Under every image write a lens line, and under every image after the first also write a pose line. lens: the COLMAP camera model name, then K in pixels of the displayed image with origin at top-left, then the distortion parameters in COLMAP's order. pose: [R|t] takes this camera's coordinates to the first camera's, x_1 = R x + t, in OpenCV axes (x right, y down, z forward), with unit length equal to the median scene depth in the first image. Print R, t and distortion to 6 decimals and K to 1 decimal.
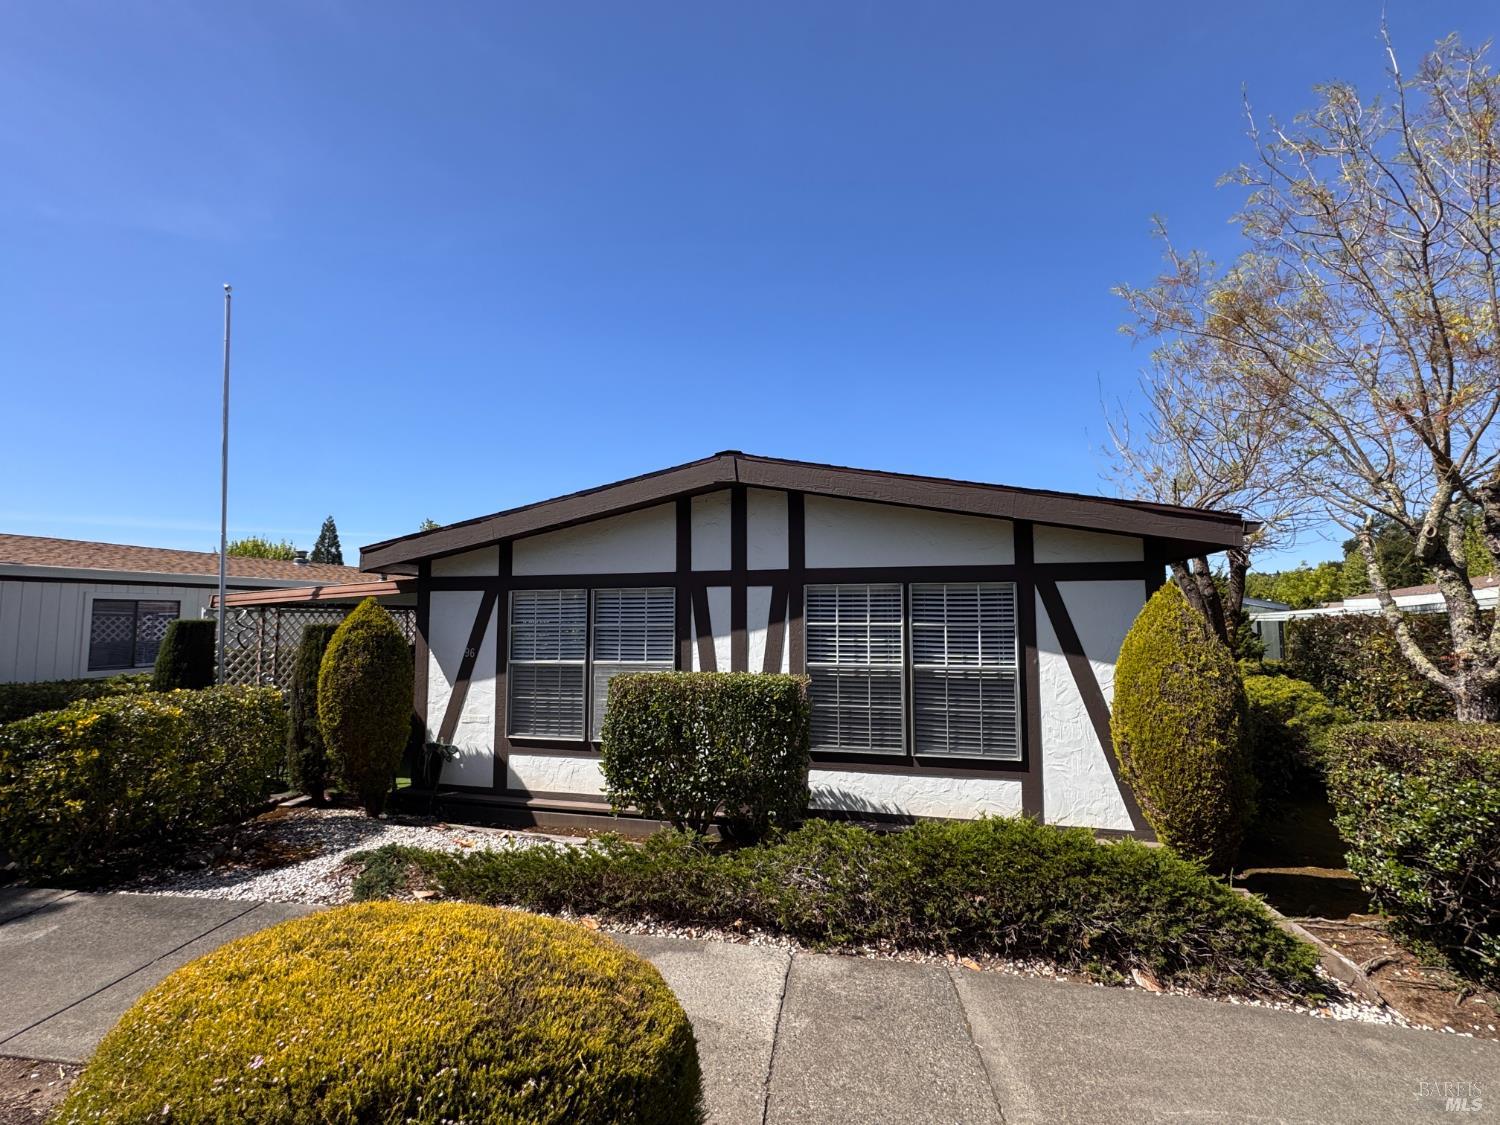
lens RADIAL K [[681.4, 0, 743.3], [0, 681.4, 568.2], [0, 0, 1]] dist [-0.000546, -0.000628]
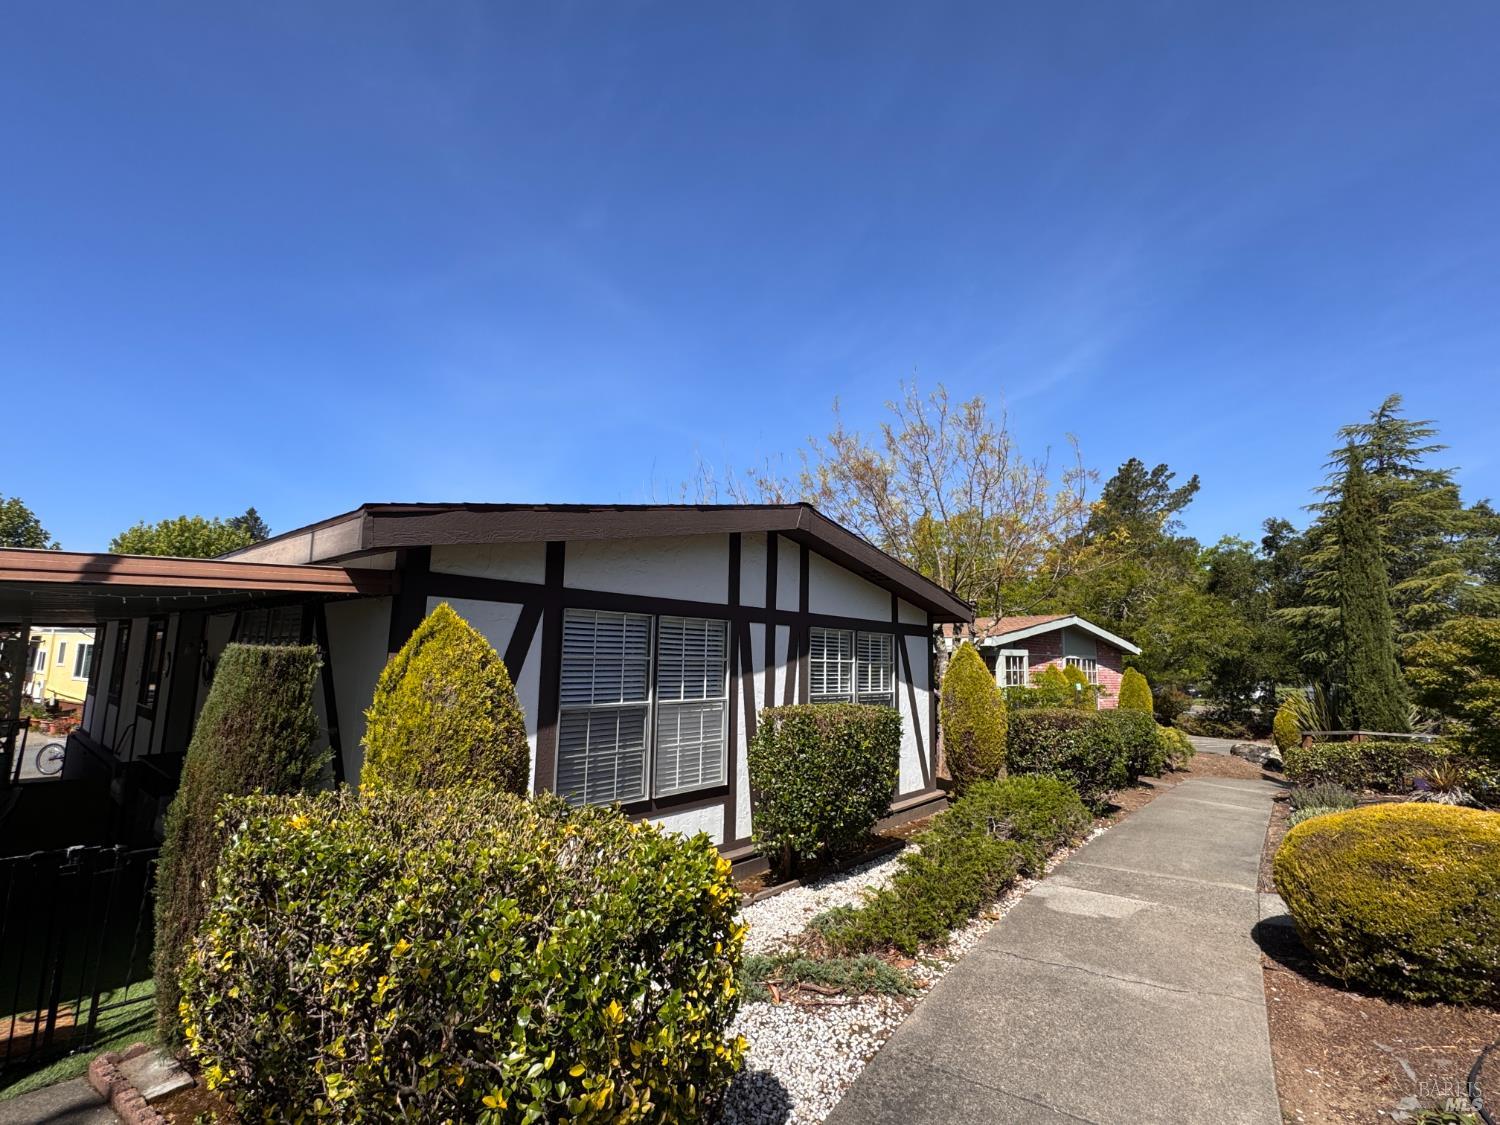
lens RADIAL K [[681.4, 0, 756.0], [0, 681.4, 561.6], [0, 0, 1]] dist [-0.000546, -0.000628]
pose [[0.437080, 0.147022, 0.887325, -0.986079], [-0.069454, 0.989121, -0.129677, 0.070263], [-0.896737, -0.004949, 0.442536, 0.558287]]
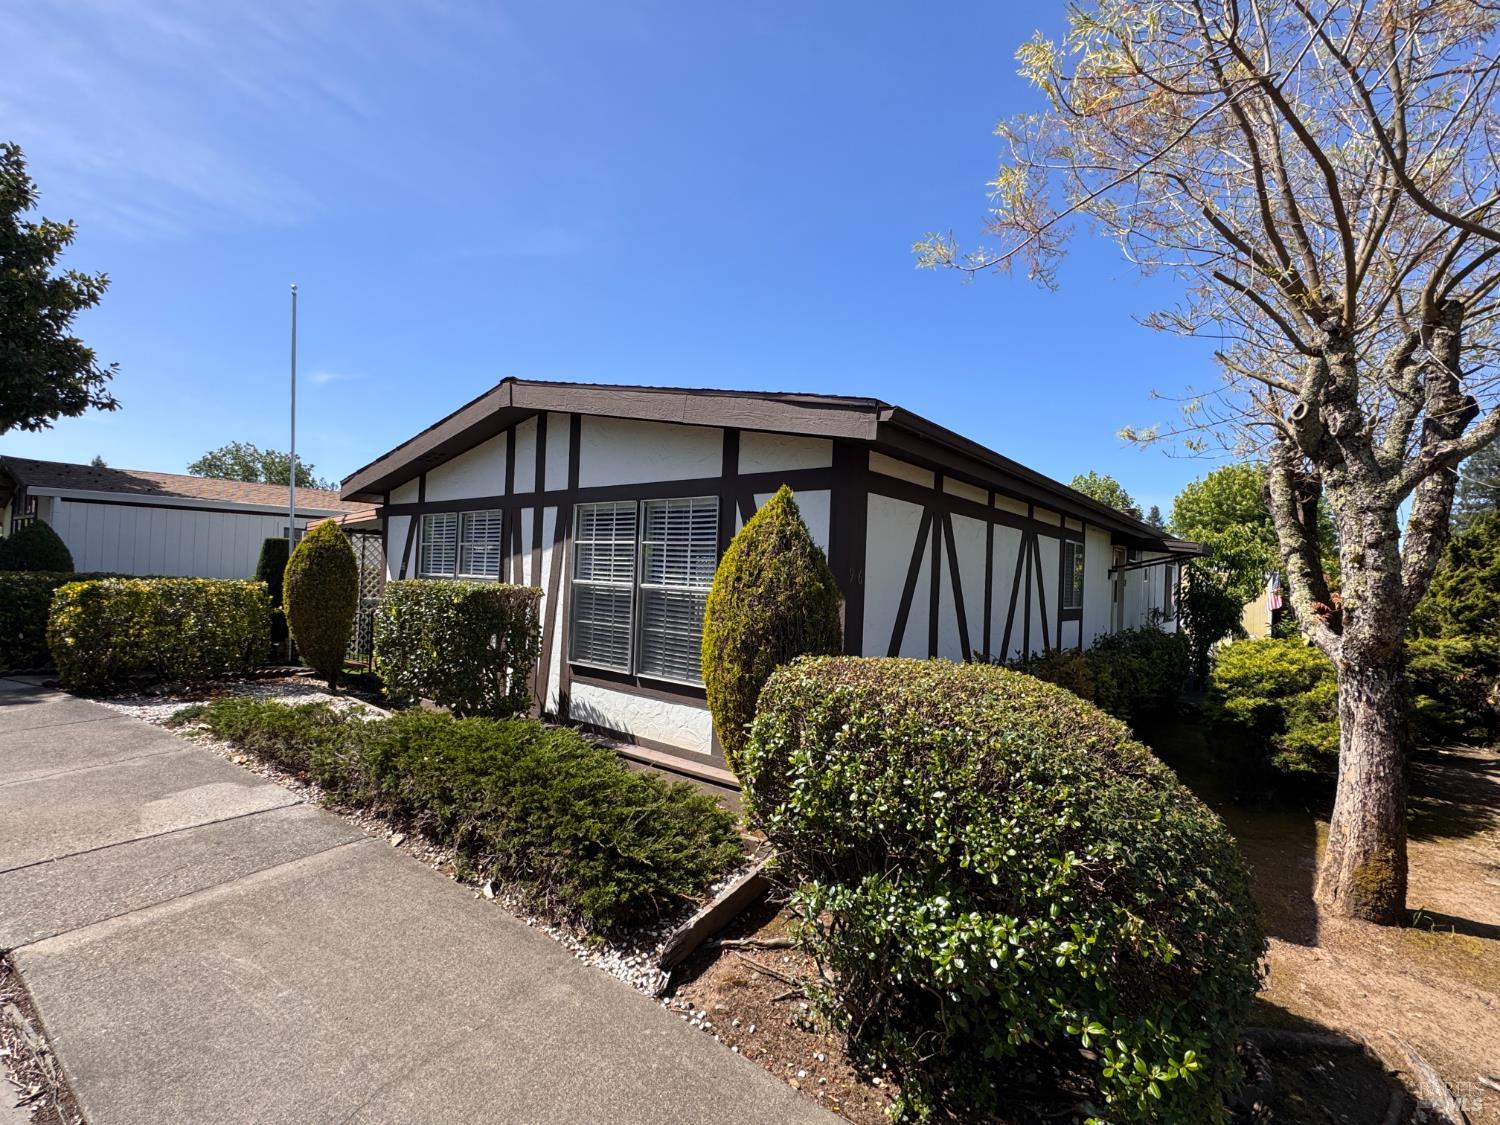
lens RADIAL K [[681.4, 0, 755.9], [0, 681.4, 555.7], [0, 0, 1]] dist [-0.000546, -0.000628]
pose [[0.911833, 0.023341, -0.409898, 0.751683], [-0.007767, 0.999185, 0.039619, 0.058223], [0.410489, -0.032942, 0.911270, 0.168750]]
